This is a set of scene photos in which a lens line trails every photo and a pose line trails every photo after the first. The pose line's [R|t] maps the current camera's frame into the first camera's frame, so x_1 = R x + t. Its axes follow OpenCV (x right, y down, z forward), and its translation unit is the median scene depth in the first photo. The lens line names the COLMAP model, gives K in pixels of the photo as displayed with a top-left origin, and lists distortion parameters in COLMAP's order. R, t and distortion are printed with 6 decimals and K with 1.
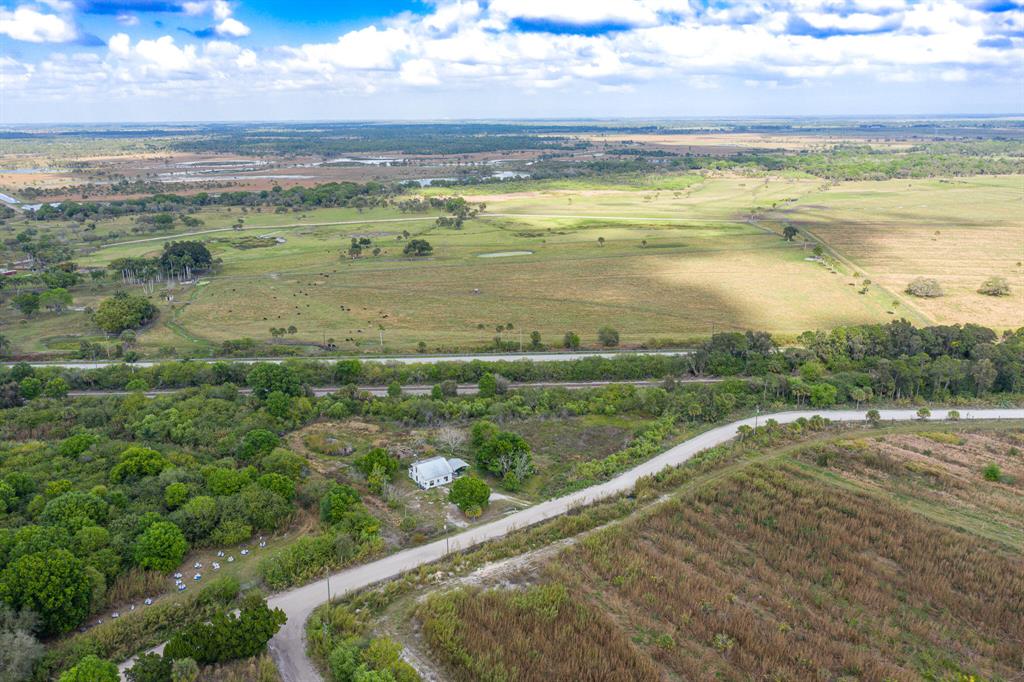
lens RADIAL K [[802.0, 0, 508.4], [0, 802.0, 339.7], [0, 0, 1]] dist [-0.001395, 0.003689]
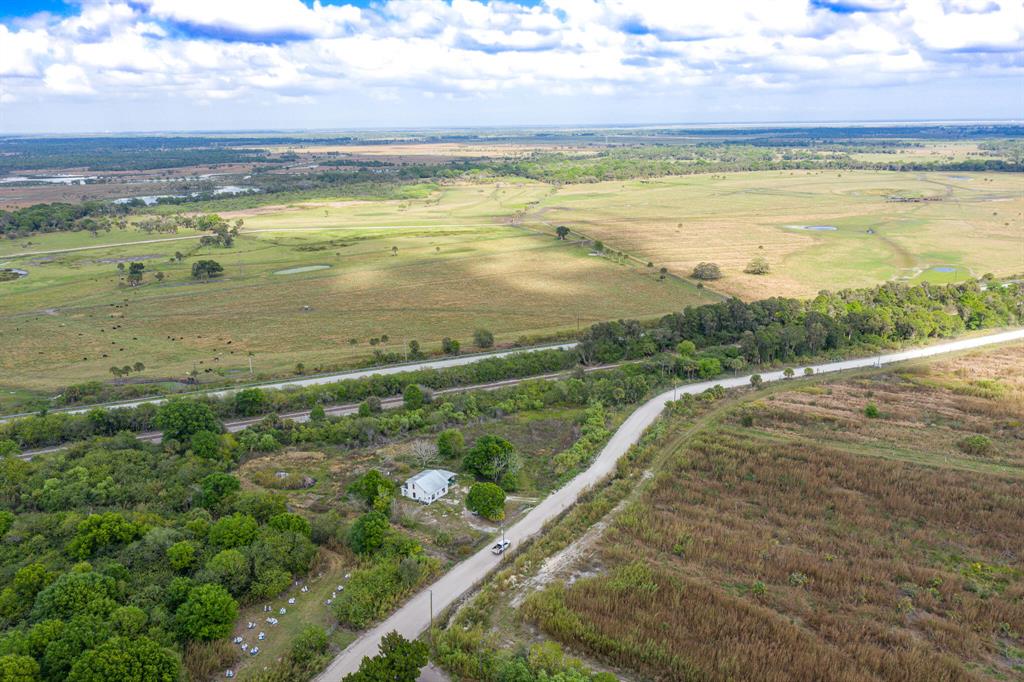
lens RADIAL K [[802.0, 0, 507.7], [0, 802.0, 347.5], [0, 0, 1]] dist [-0.001395, 0.003689]
pose [[0.930463, -0.102779, 0.351674, -0.207681], [0.104180, 0.994445, 0.014992, -0.004442], [-0.351262, 0.022688, 0.936002, 0.030809]]
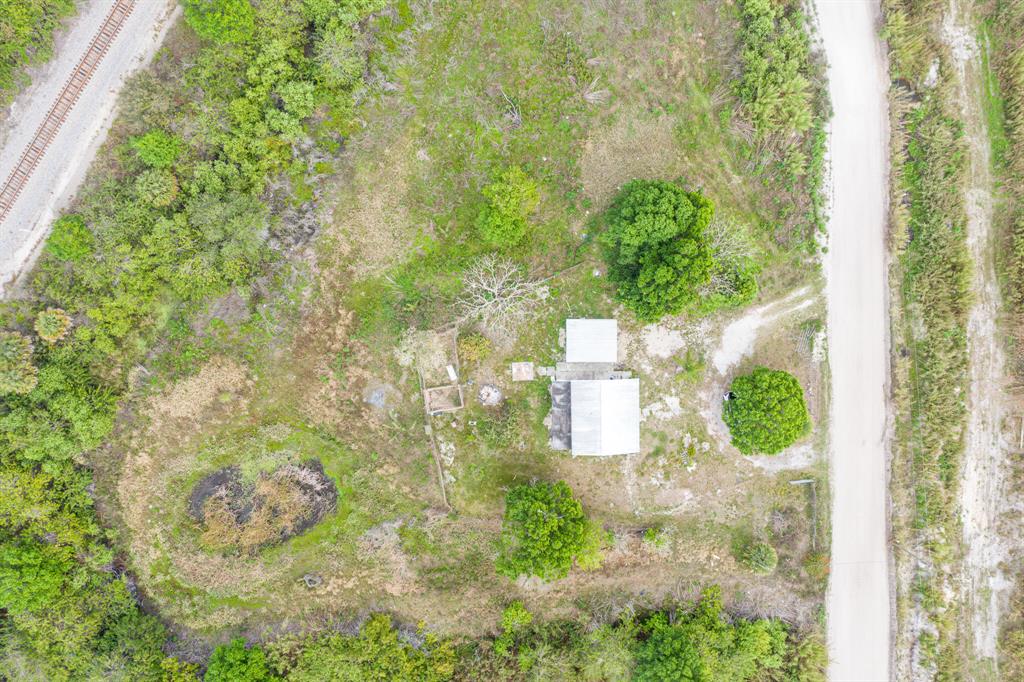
lens RADIAL K [[802.0, 0, 510.8], [0, 802.0, 339.0], [0, 0, 1]] dist [-0.001395, 0.003689]
pose [[0.566396, -0.823966, -0.016584, -0.051964], [0.241323, 0.146578, 0.959311, -0.170946], [-0.788009, -0.547352, 0.281863, 0.590977]]
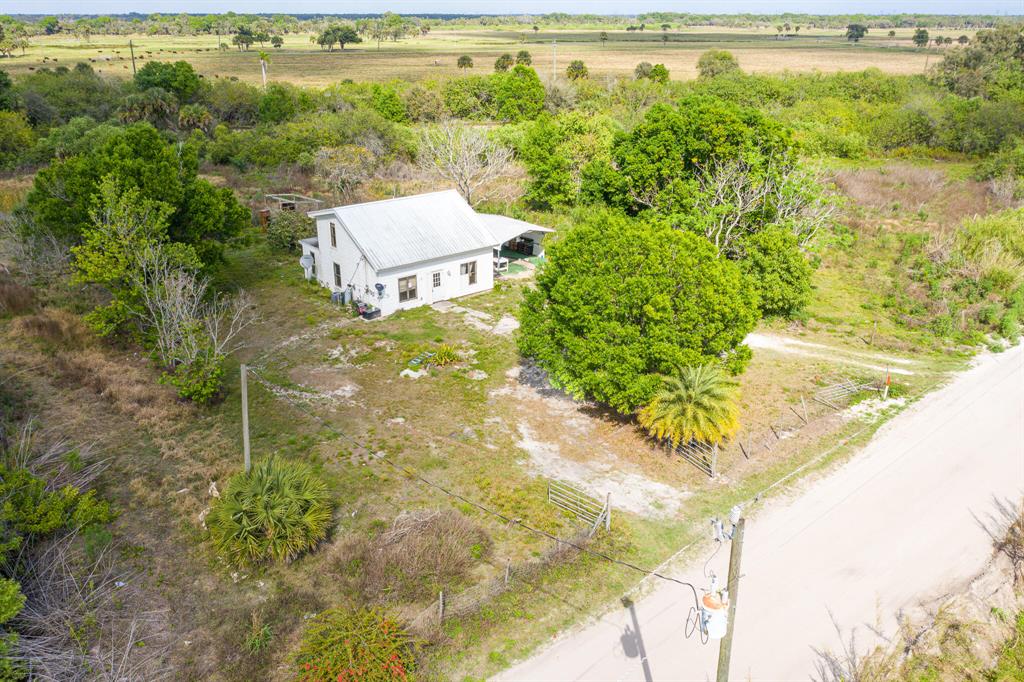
lens RADIAL K [[802.0, 0, 510.5], [0, 802.0, 341.1], [0, 0, 1]] dist [-0.001395, 0.003689]
pose [[0.996194, -0.023481, 0.083946, -0.053534], [0.013557, 0.993053, 0.116889, 0.103903], [-0.086108, -0.115306, 0.989591, 0.484793]]
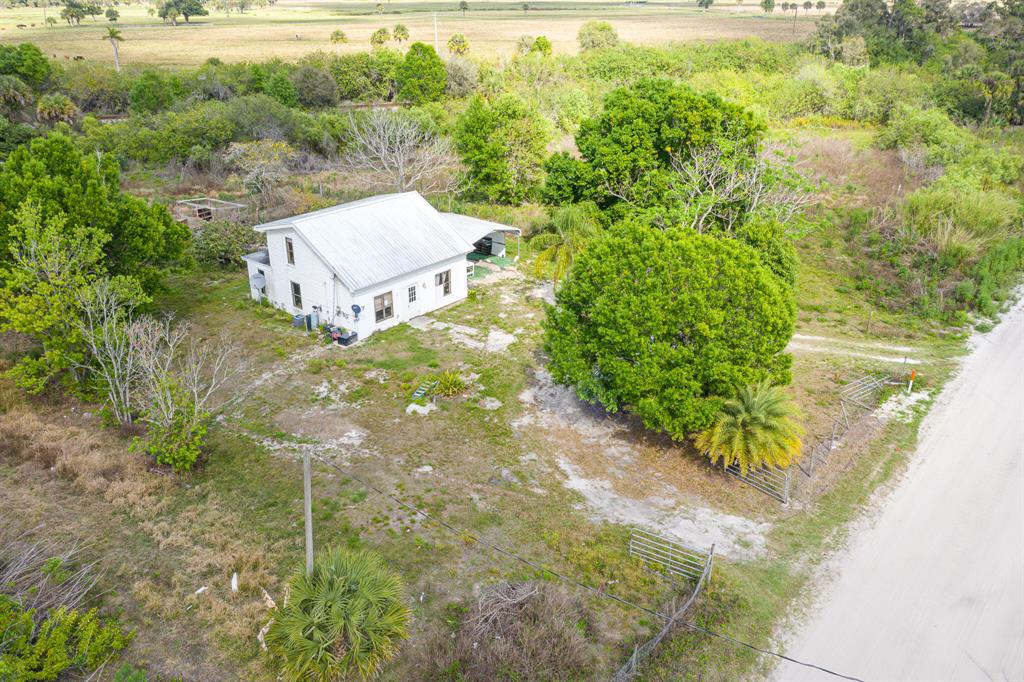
lens RADIAL K [[802.0, 0, 510.3], [0, 802.0, 343.5], [0, 0, 1]] dist [-0.001395, 0.003689]
pose [[0.965985, -0.101753, 0.237739, -0.069824], [0.064456, 0.985058, 0.159707, 0.098103], [-0.250438, -0.138951, 0.958109, 0.498772]]
